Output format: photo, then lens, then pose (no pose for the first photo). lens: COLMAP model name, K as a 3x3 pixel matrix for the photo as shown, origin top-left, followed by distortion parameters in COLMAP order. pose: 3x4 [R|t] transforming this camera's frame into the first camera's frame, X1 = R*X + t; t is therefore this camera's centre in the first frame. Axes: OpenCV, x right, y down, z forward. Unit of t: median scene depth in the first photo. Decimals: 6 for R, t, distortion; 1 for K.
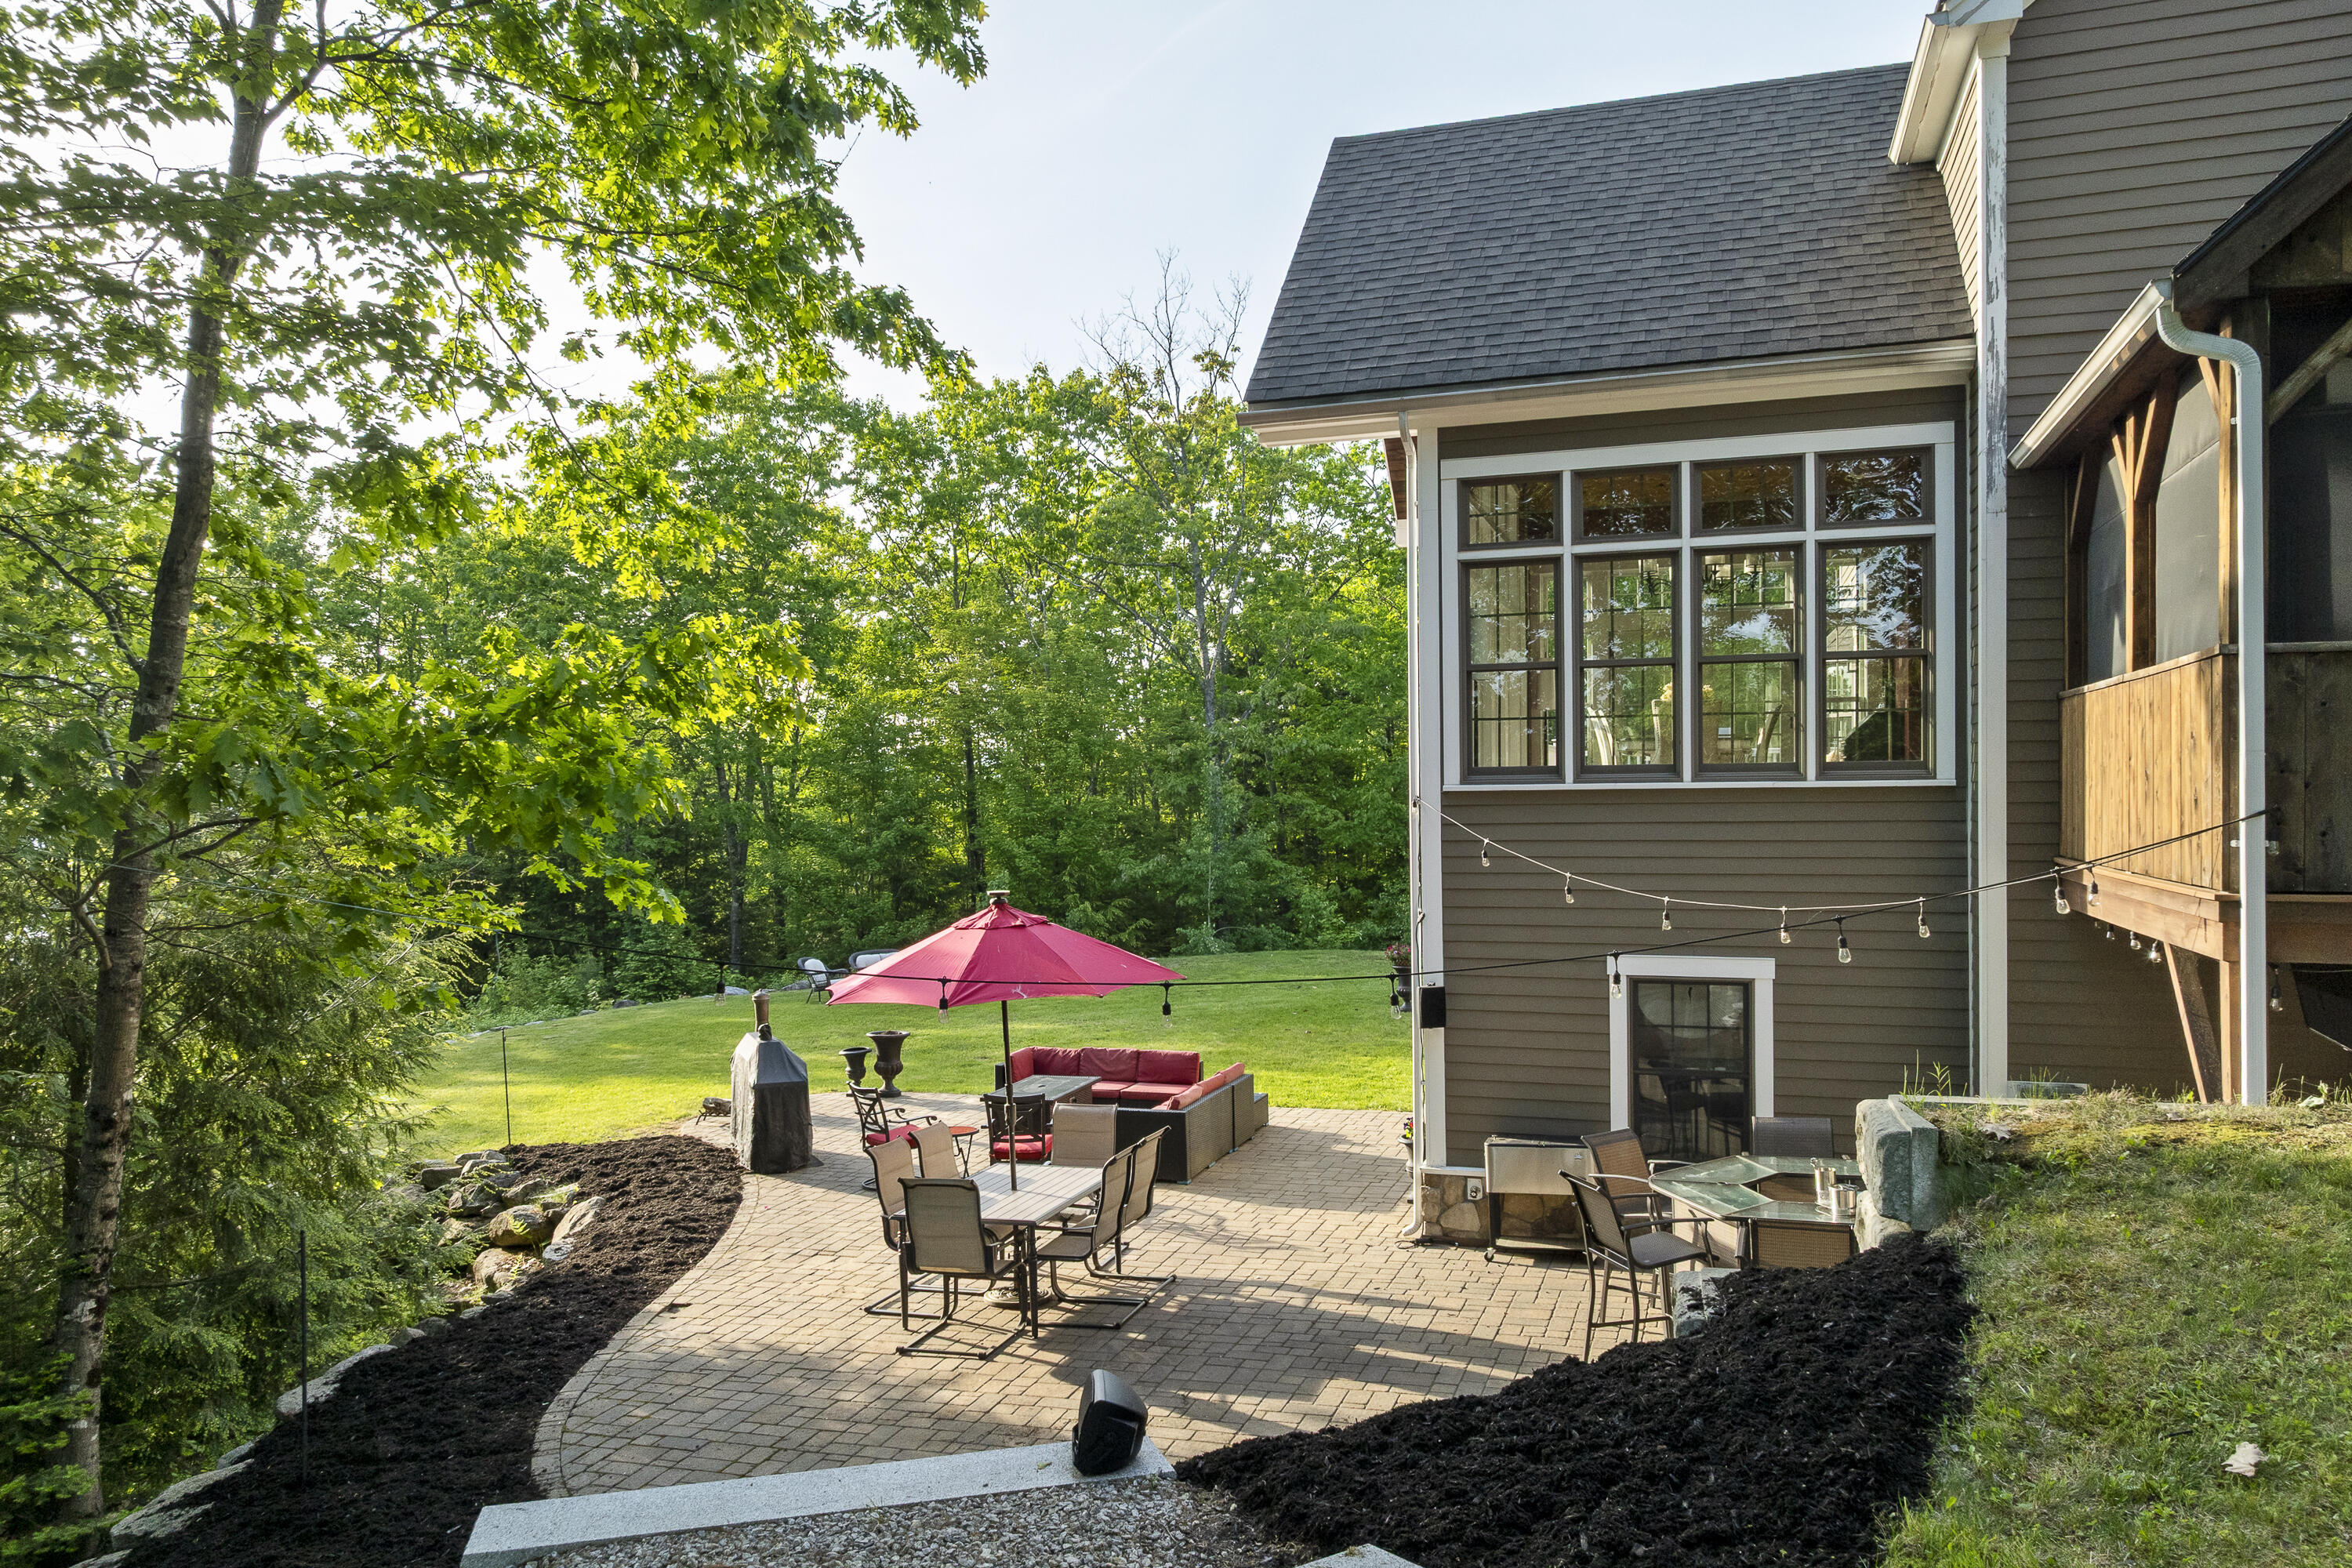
lens RADIAL K [[1651.1, 0, 1176.0], [0, 1651.1, 784.0], [0, 0, 1]] dist [0.002309, 0.000594]
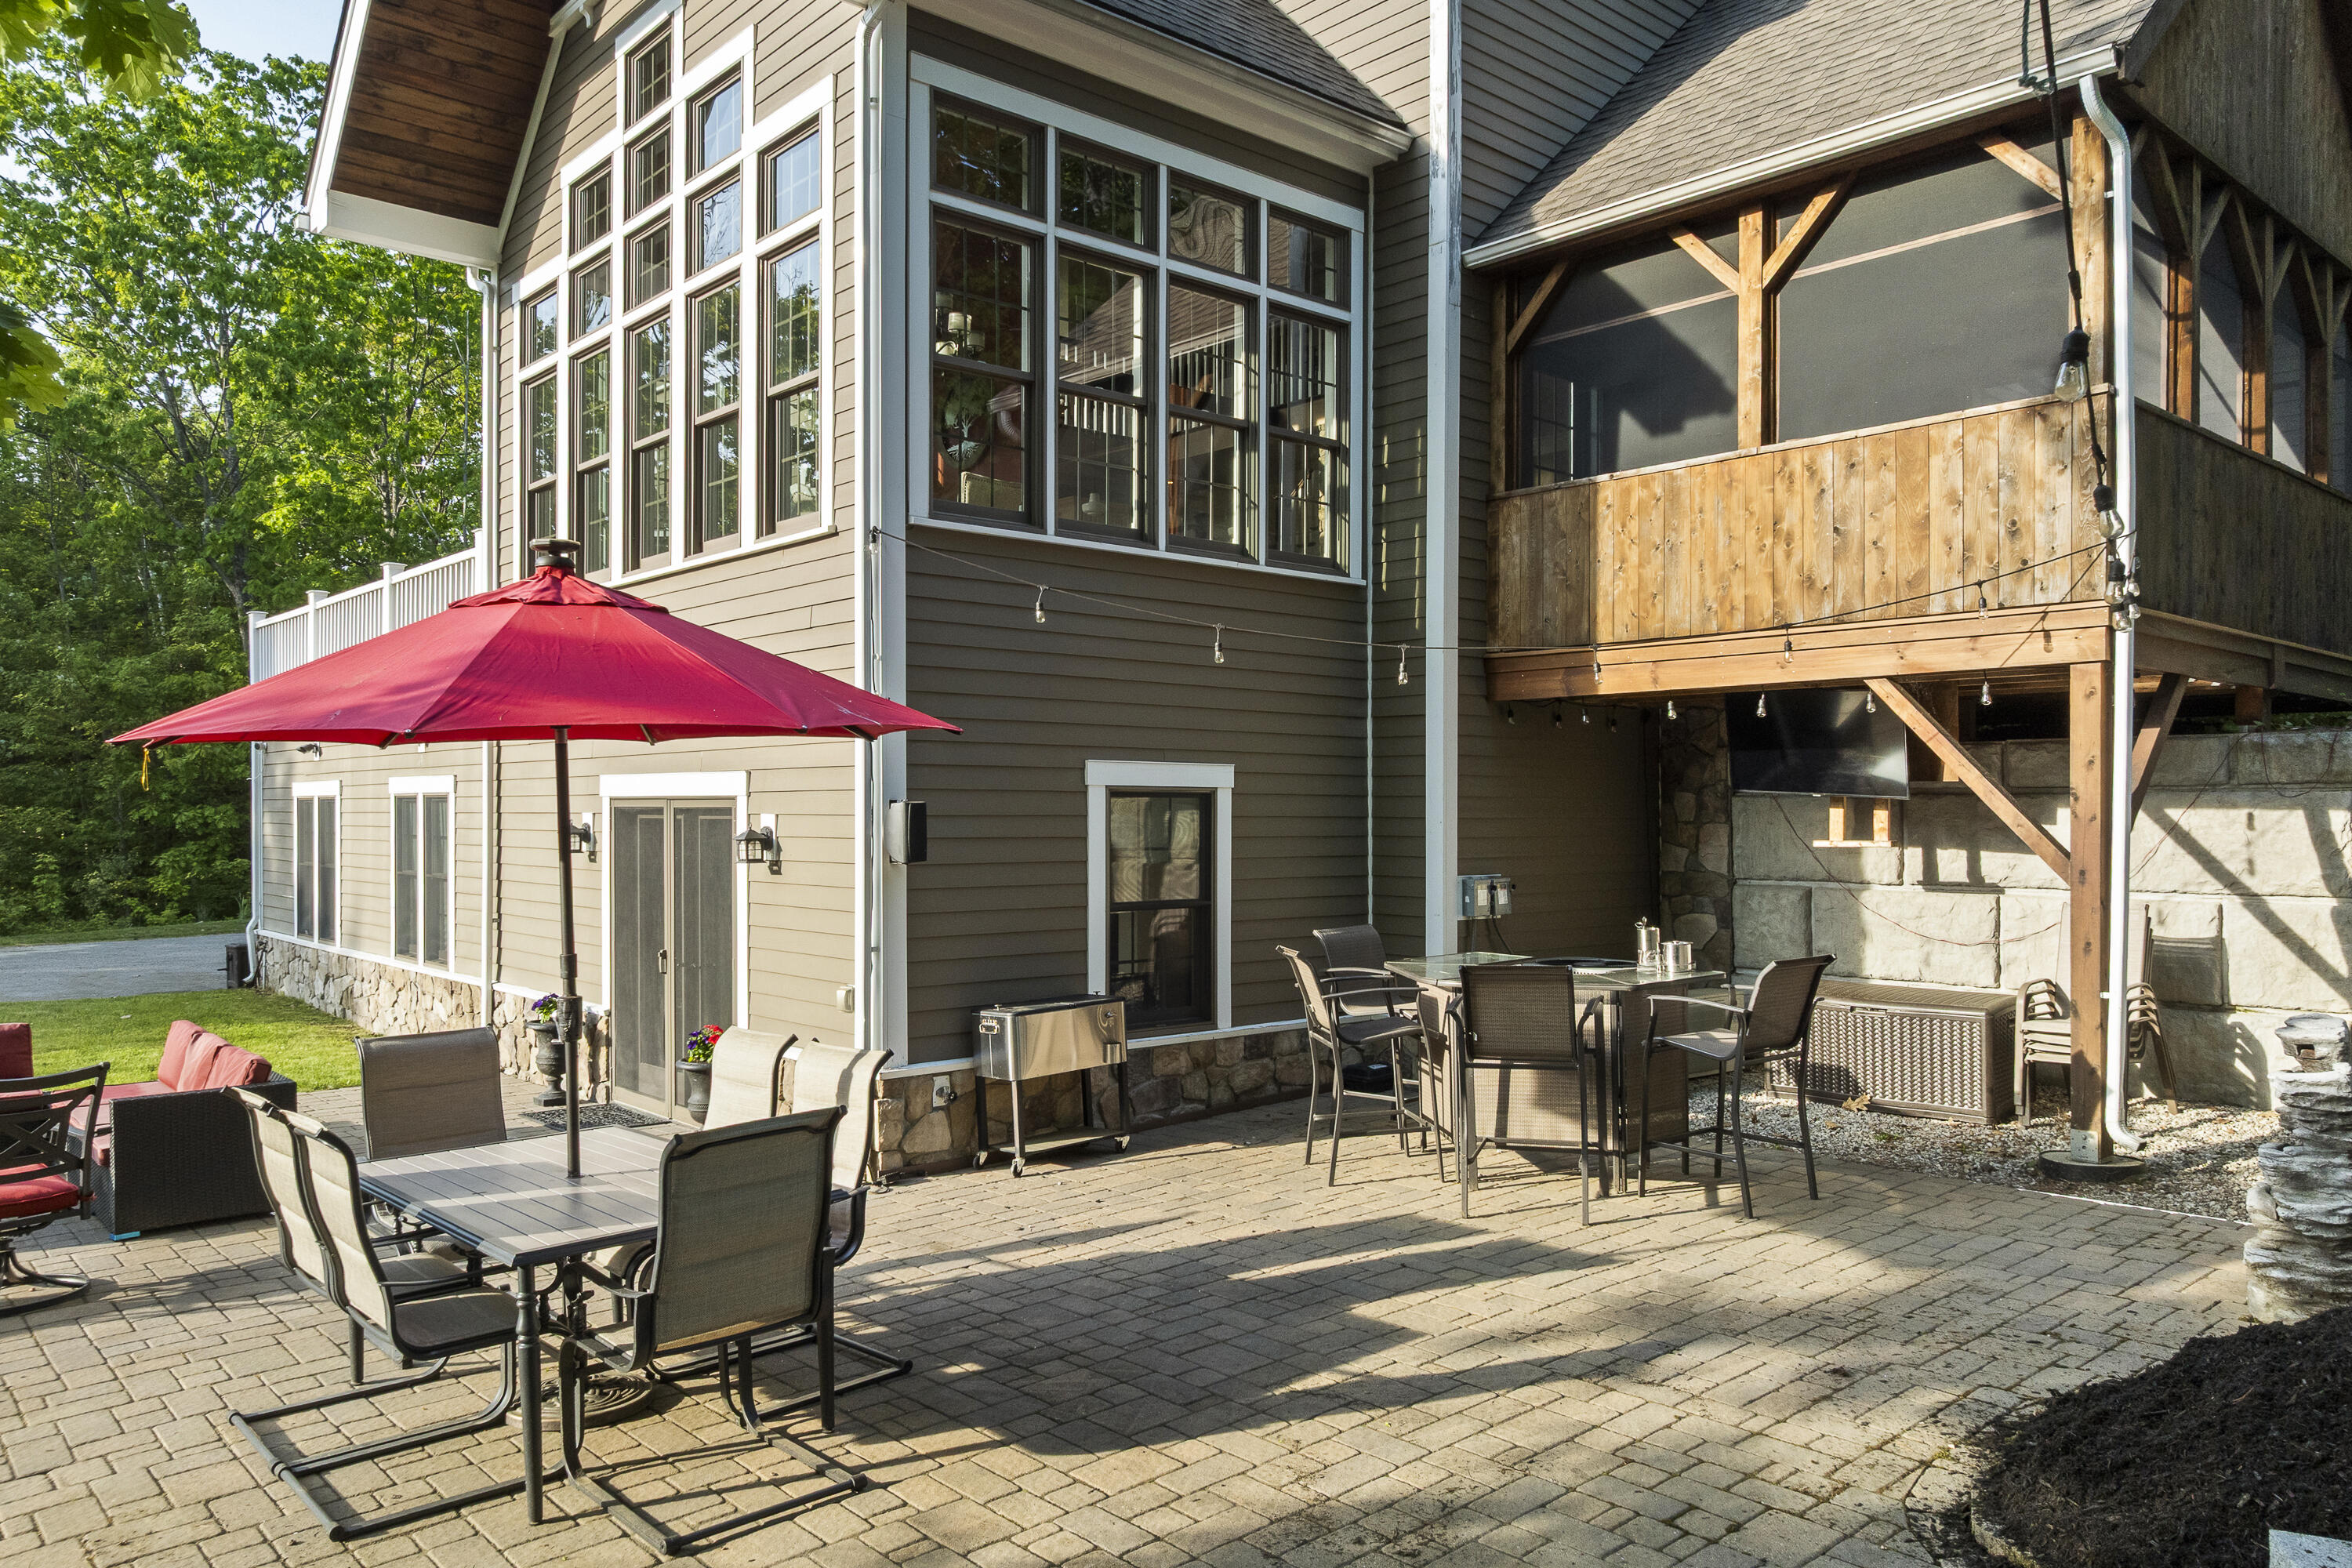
lens RADIAL K [[1651.1, 0, 1176.0], [0, 1651.1, 784.0], [0, 0, 1]] dist [0.002309, 0.000594]
pose [[0.495386, 0.030578, 0.868135, -0.433482], [-0.011873, 0.999525, -0.028431, 0.150391], [-0.868592, 0.003777, 0.495514, 0.635801]]
